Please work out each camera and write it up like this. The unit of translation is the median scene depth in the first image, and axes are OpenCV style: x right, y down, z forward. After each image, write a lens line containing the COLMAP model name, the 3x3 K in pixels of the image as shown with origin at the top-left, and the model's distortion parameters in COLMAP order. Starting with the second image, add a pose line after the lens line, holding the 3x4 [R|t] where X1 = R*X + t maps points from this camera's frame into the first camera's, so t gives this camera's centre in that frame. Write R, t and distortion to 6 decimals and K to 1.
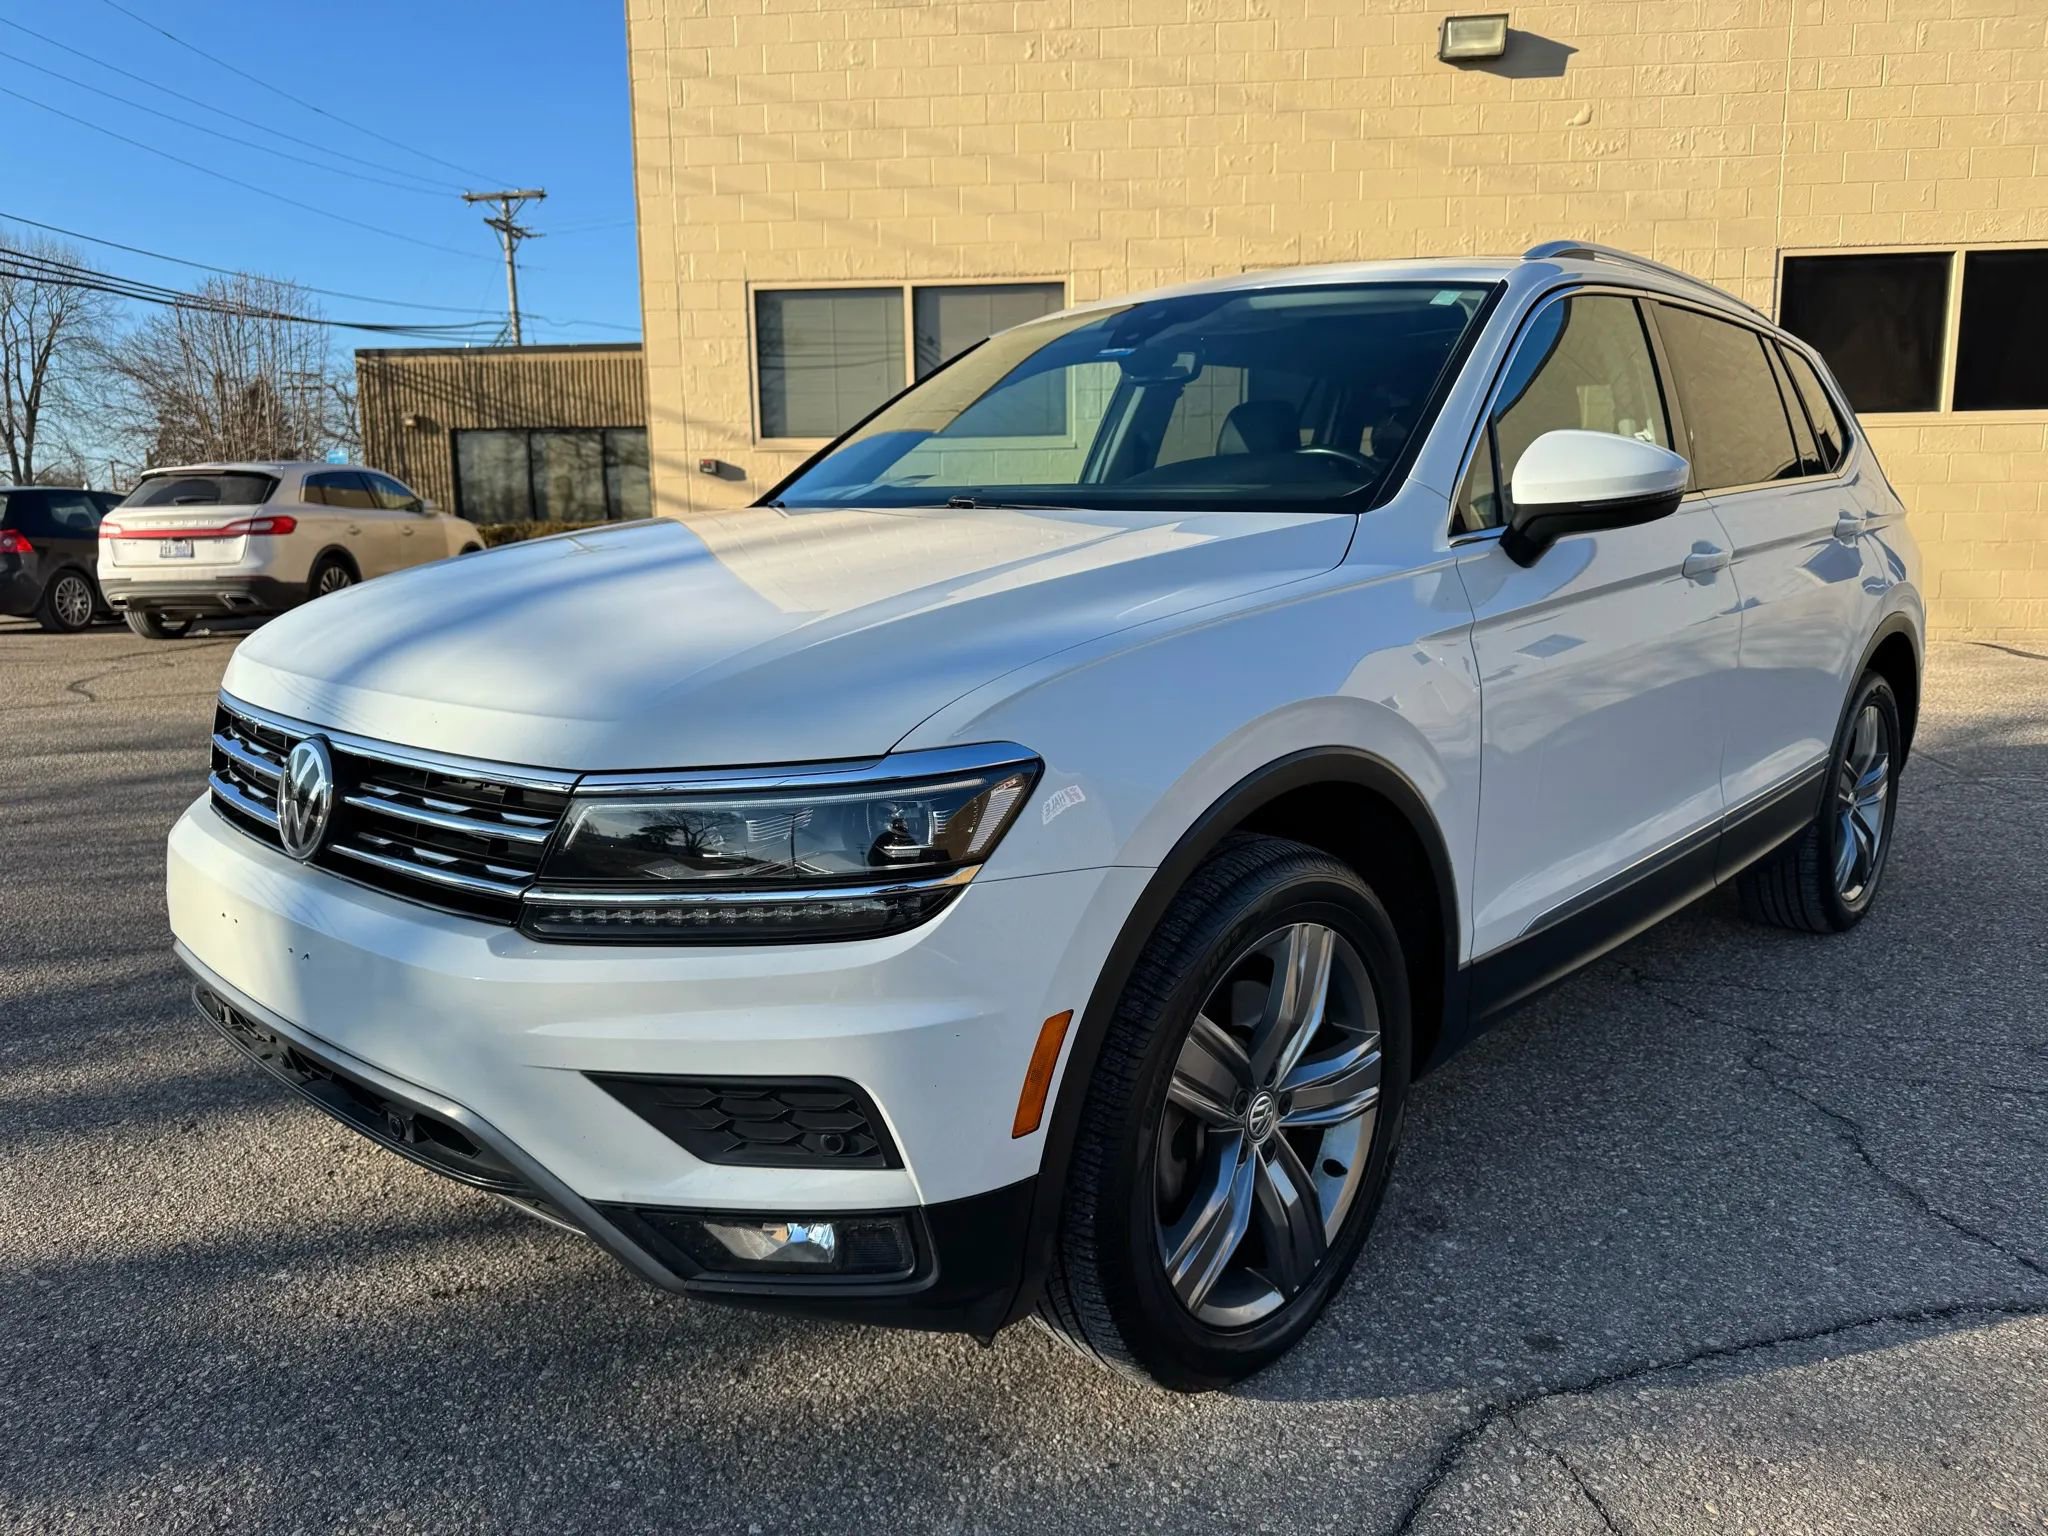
lens RADIAL K [[1468.4, 0, 1011.4], [0, 1468.4, 772.5], [0, 0, 1]] dist [-0.000306, -0.002248]
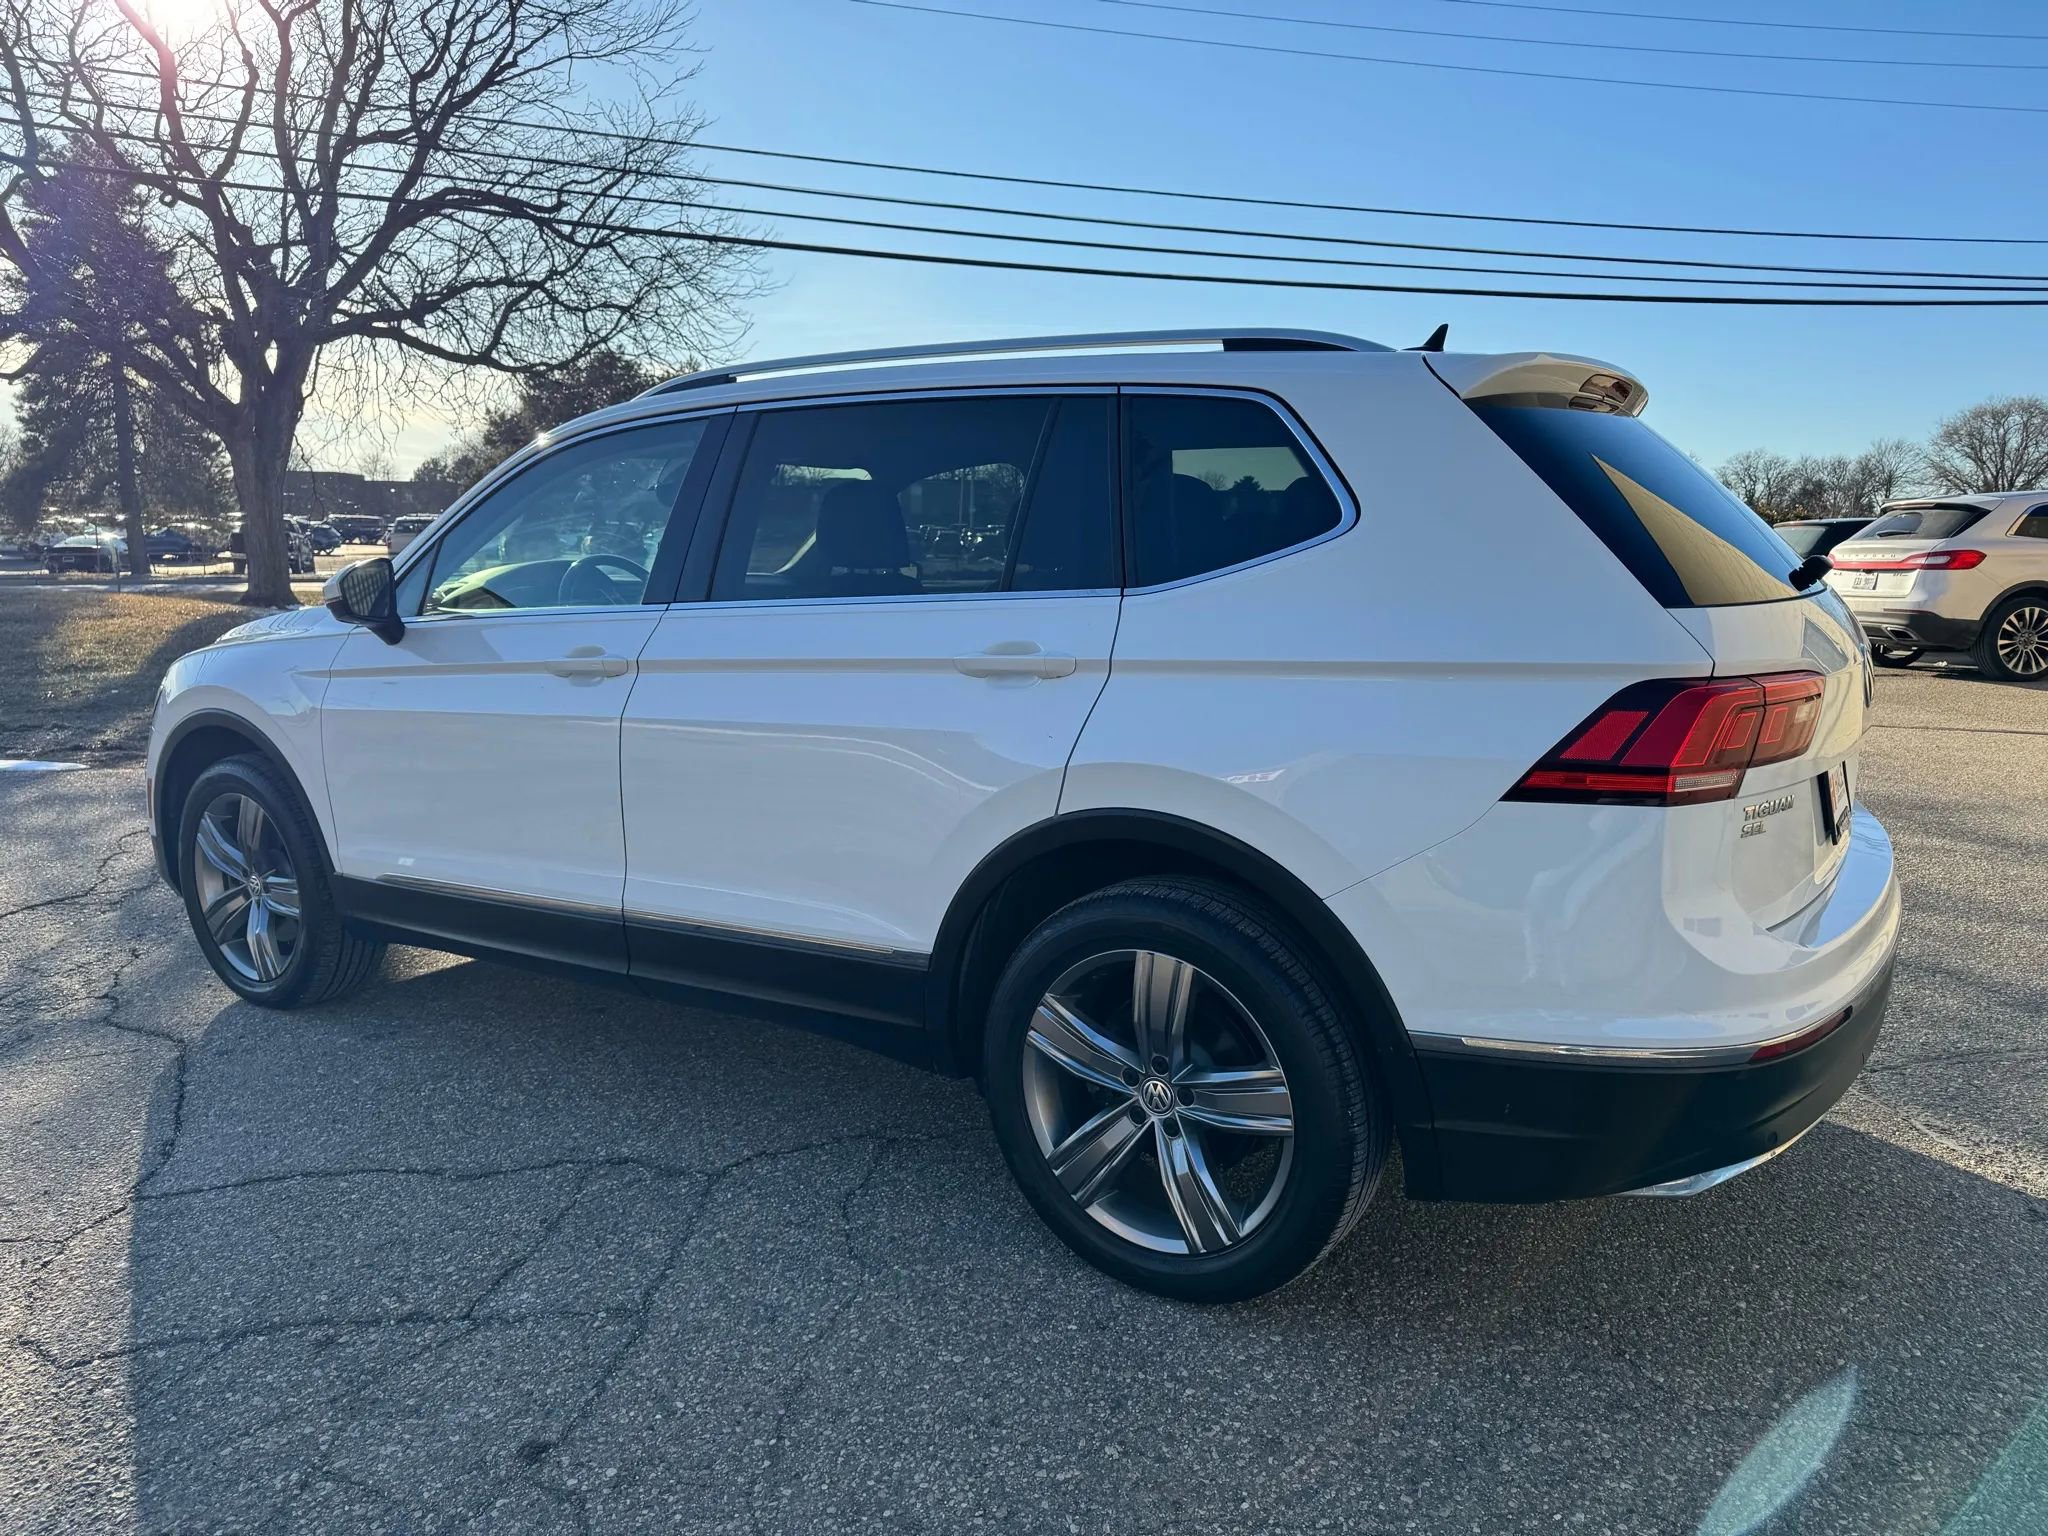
lens RADIAL K [[1448.6, 0, 1031.9], [0, 1448.6, 758.1], [0, 0, 1]] dist [0.031147, -0.023680]
pose [[0.169108, 0.155203, -0.973301, 1.995281], [-0.170149, 0.977294, 0.126277, -0.334846], [0.970800, 0.144251, 0.191675, 1.389681]]
